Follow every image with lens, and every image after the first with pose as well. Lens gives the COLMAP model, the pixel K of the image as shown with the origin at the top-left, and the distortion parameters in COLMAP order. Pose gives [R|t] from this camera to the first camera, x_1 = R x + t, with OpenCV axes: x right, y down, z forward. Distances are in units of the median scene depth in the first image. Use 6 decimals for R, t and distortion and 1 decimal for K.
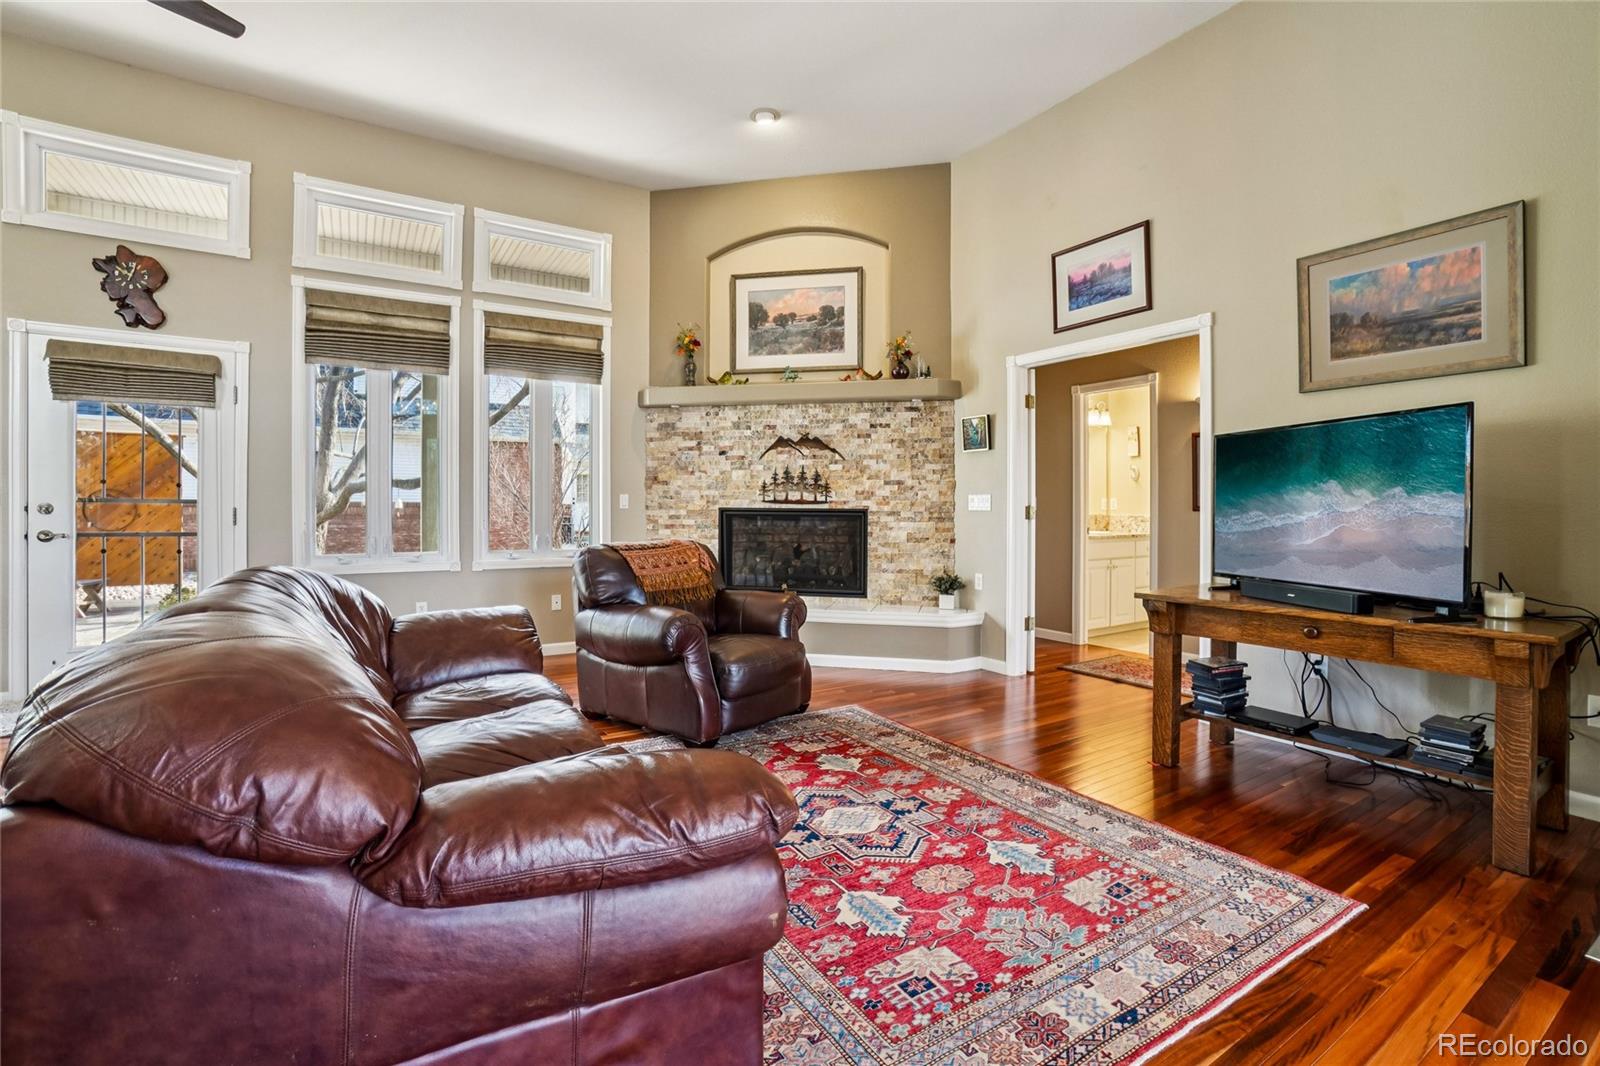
lens RADIAL K [[713.1, 0, 812.7], [0, 713.1, 506.8], [0, 0, 1]] dist [-0.054345, 0.016583]
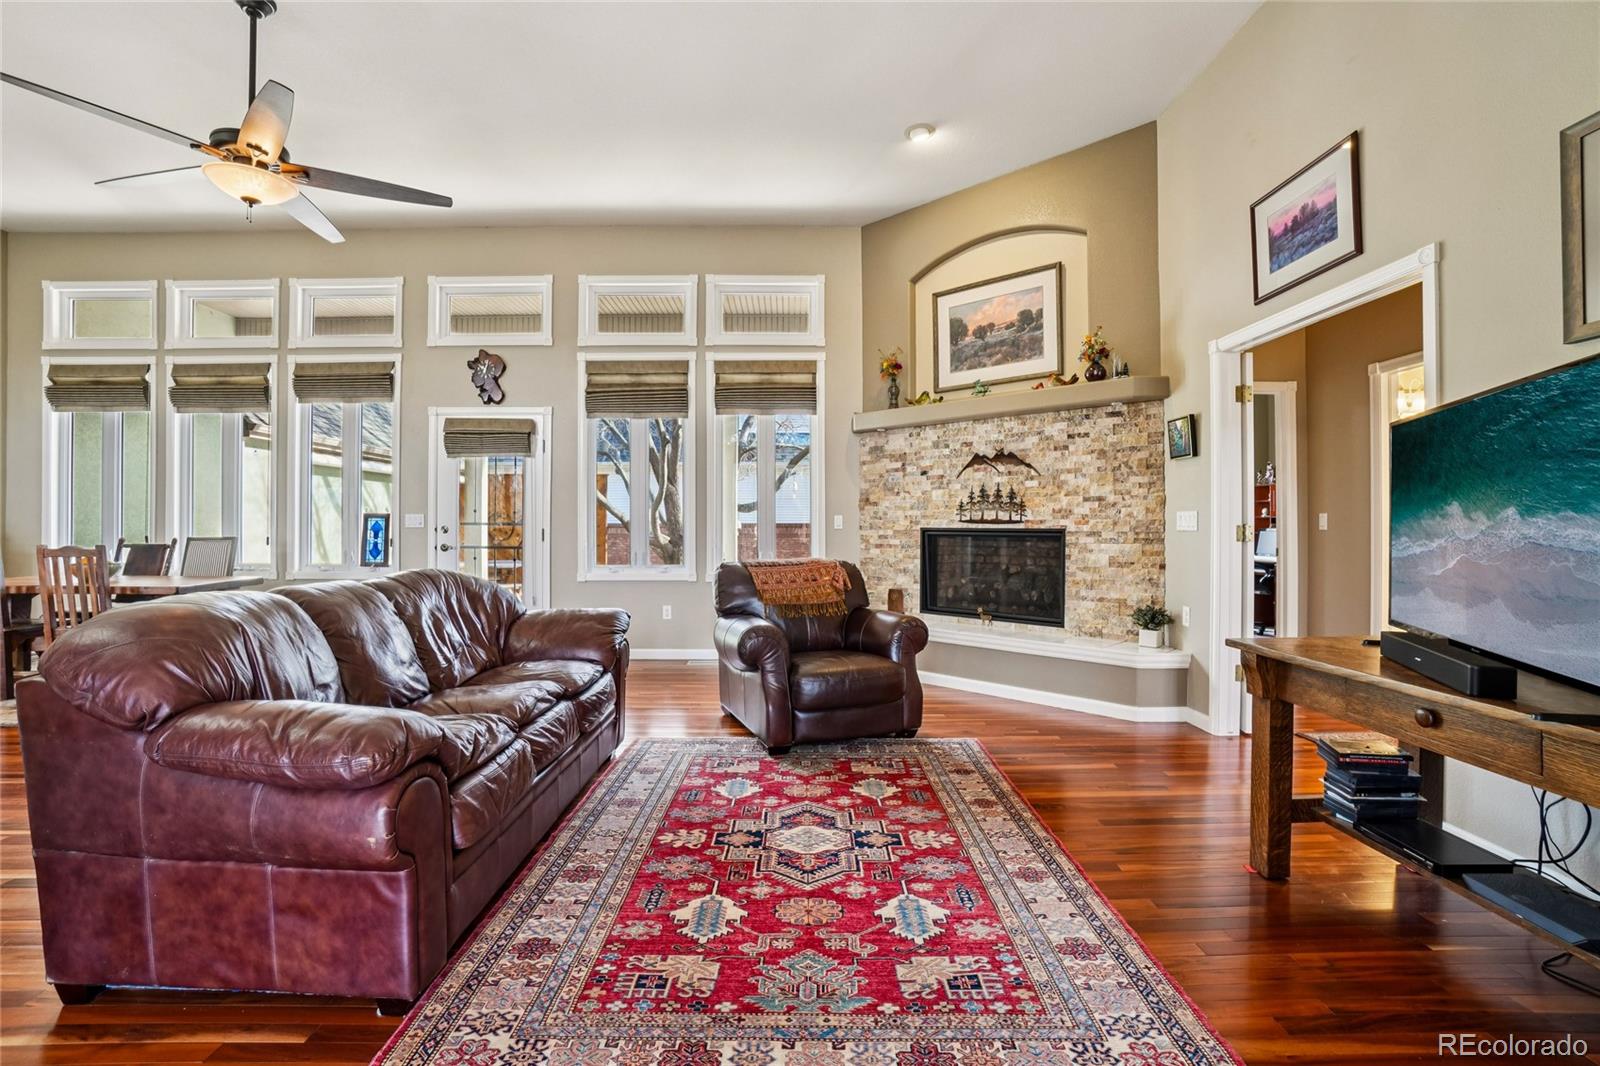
lens RADIAL K [[713.1, 0, 805.9], [0, 713.1, 521.3], [0, 0, 1]] dist [-0.054345, 0.016583]
pose [[0.847710, -0.006235, -0.530424, 0.287620], [0.002294, 0.999965, -0.008088, 0.000030], [0.530456, 0.005639, 0.847694, 0.071472]]
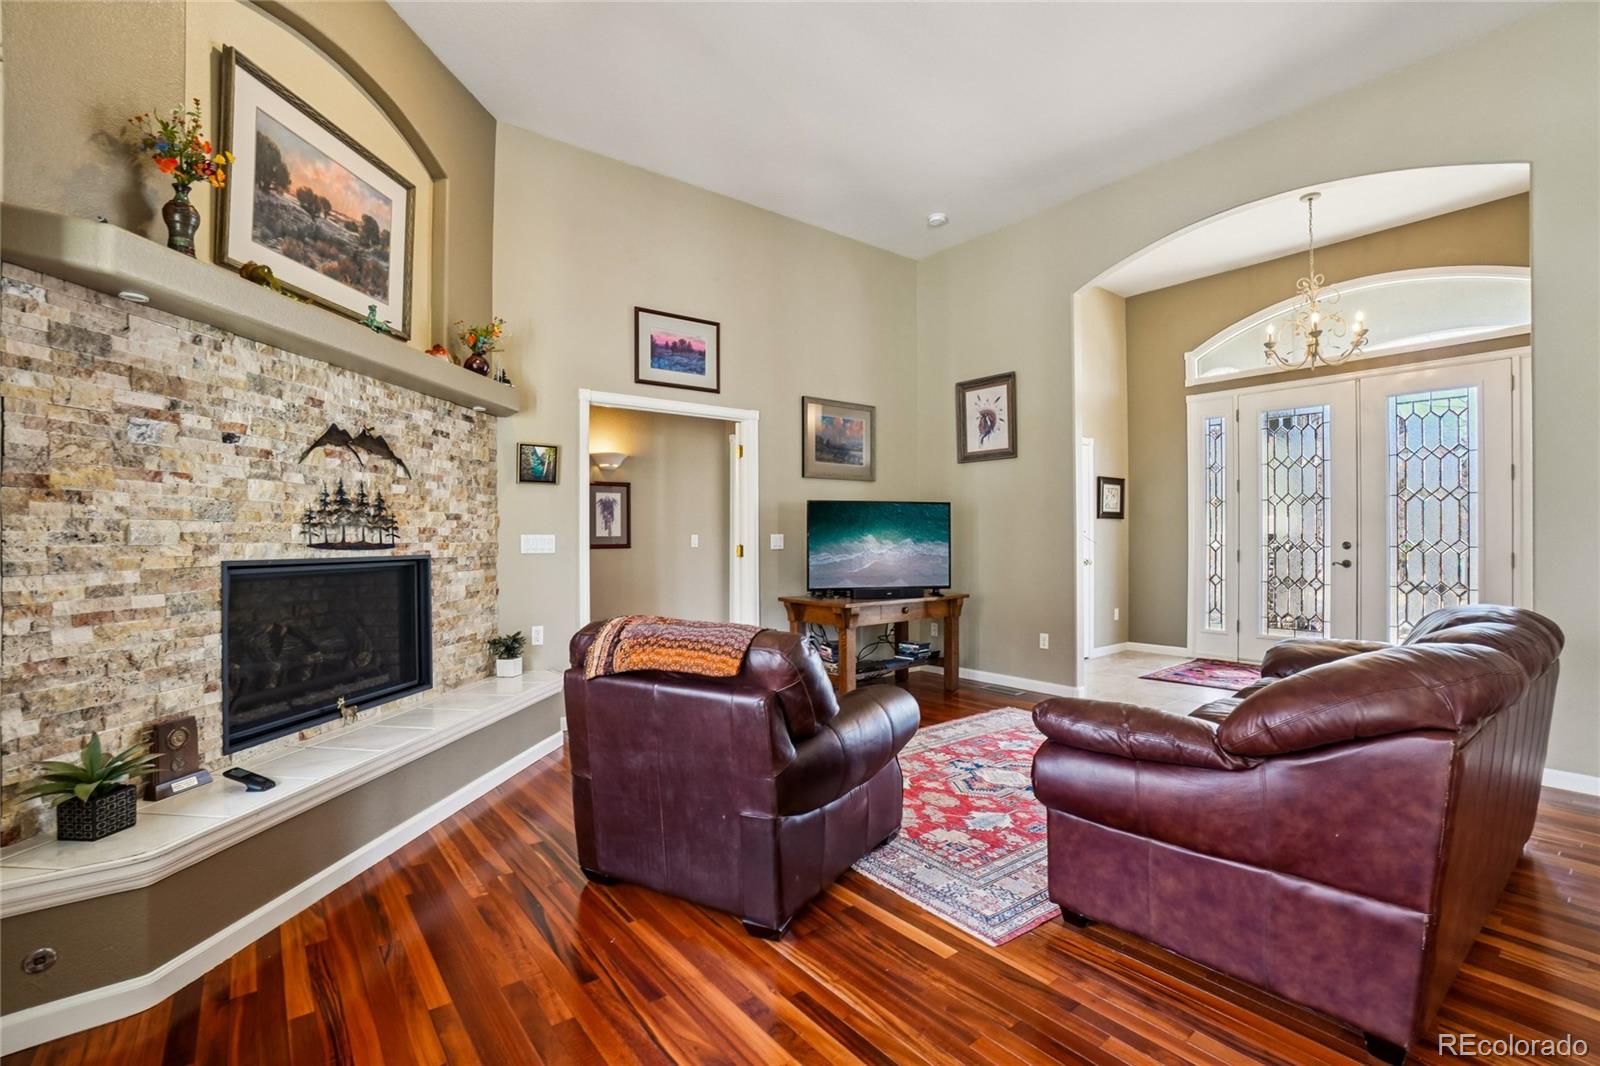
lens RADIAL K [[713.1, 0, 791.3], [0, 713.1, 531.4], [0, 0, 1]] dist [-0.054345, 0.016583]
pose [[-0.076811, 0.005625, 0.997030, -0.638407], [0.000514, 0.999984, -0.005602, -0.016050], [-0.997046, 0.000082, -0.076813, 0.747997]]
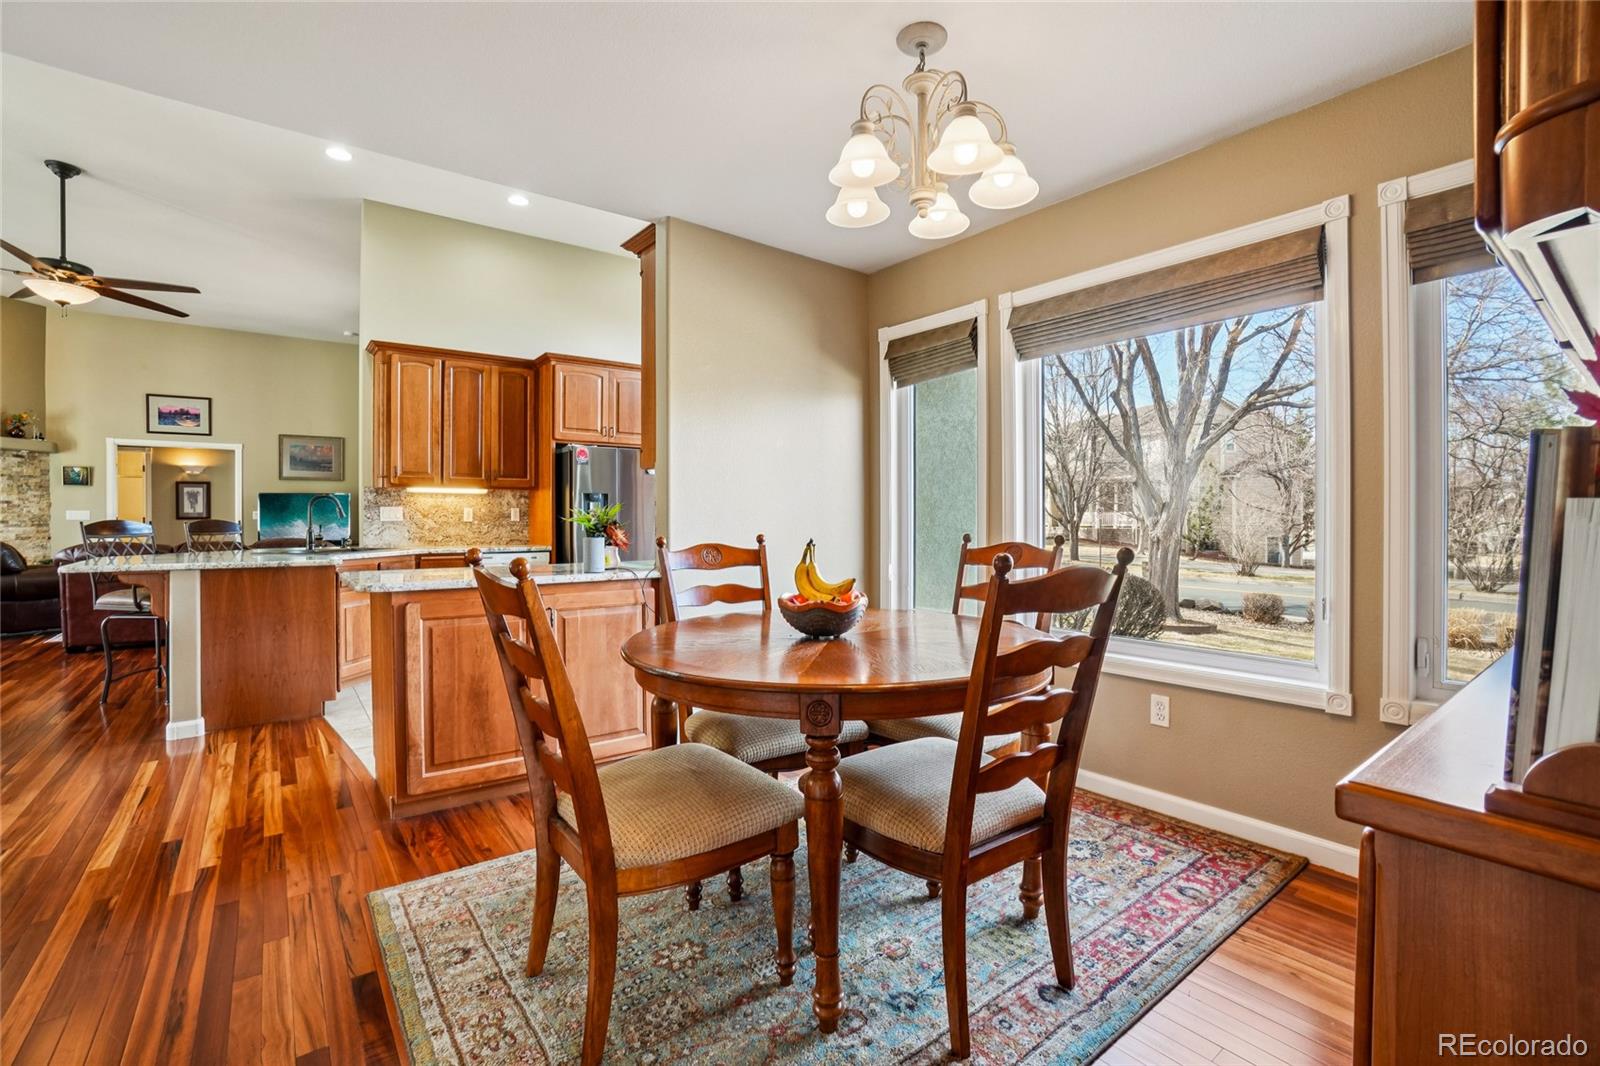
lens RADIAL K [[713.1, 0, 814.1], [0, 713.1, 522.1], [0, 0, 1]] dist [-0.054345, 0.016583]
pose [[-0.098914, -0.006893, 0.995072, -1.606471], [-0.002601, 0.999974, 0.006668, -0.005031], [-0.995093, -0.001929, -0.098930, -0.636652]]
